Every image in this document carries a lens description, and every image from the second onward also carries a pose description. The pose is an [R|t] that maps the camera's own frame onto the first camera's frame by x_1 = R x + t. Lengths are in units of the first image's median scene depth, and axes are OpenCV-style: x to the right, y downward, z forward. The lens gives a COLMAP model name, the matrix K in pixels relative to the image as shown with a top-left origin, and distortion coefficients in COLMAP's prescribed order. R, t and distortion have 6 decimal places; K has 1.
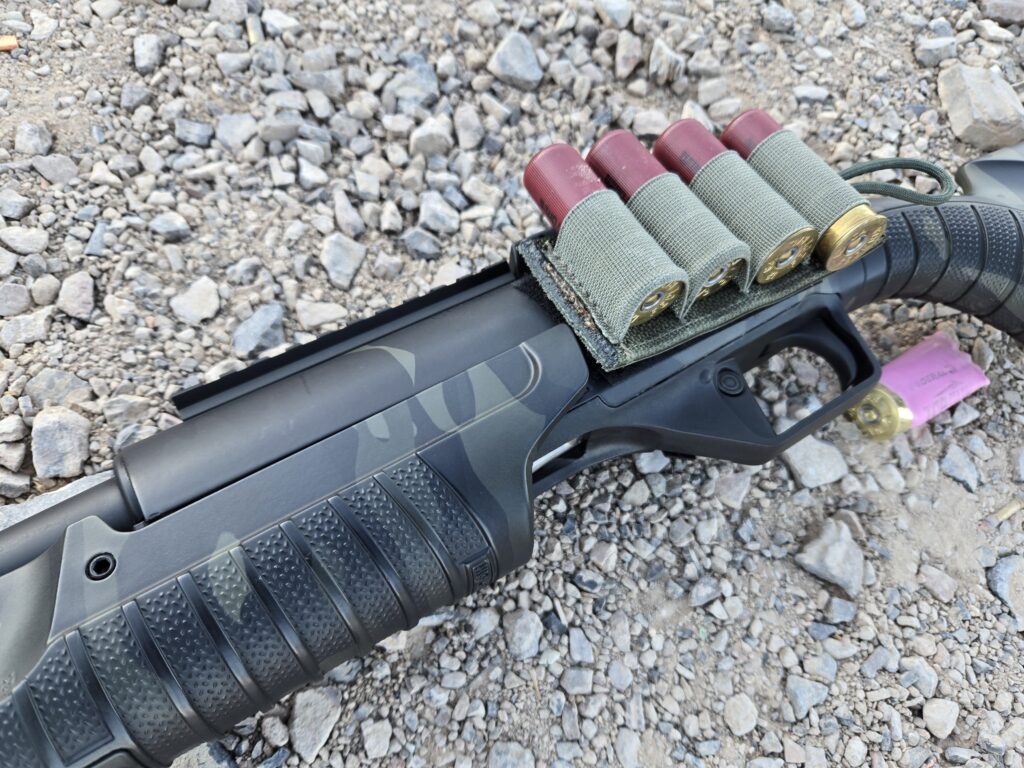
lens RADIAL K [[700.1, 0, 506.2], [0, 700.1, 377.2], [0, 0, 1]] dist [-0.003873, -0.036893]
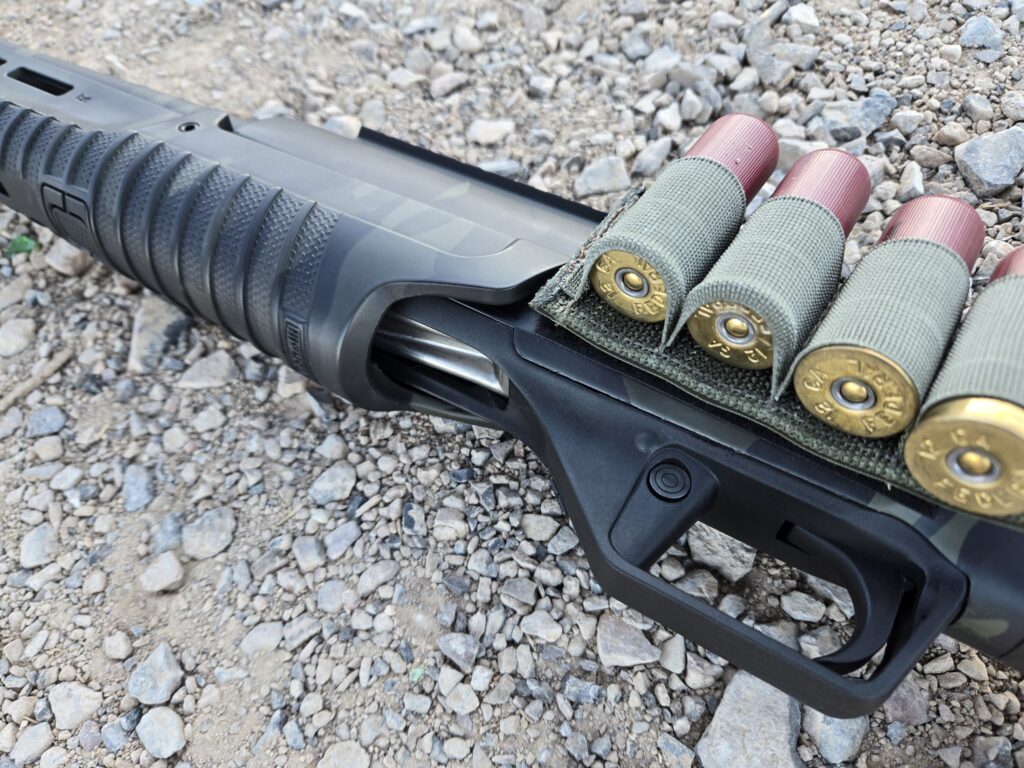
lens RADIAL K [[700.1, 0, 519.4], [0, 700.1, 379.3], [0, 0, 1]] dist [-0.003873, -0.036893]
pose [[0.426002, 0.621199, -0.657749, 0.613268], [-0.712773, 0.678202, 0.178876, -0.074667], [0.557205, 0.392624, 0.731689, 0.350922]]
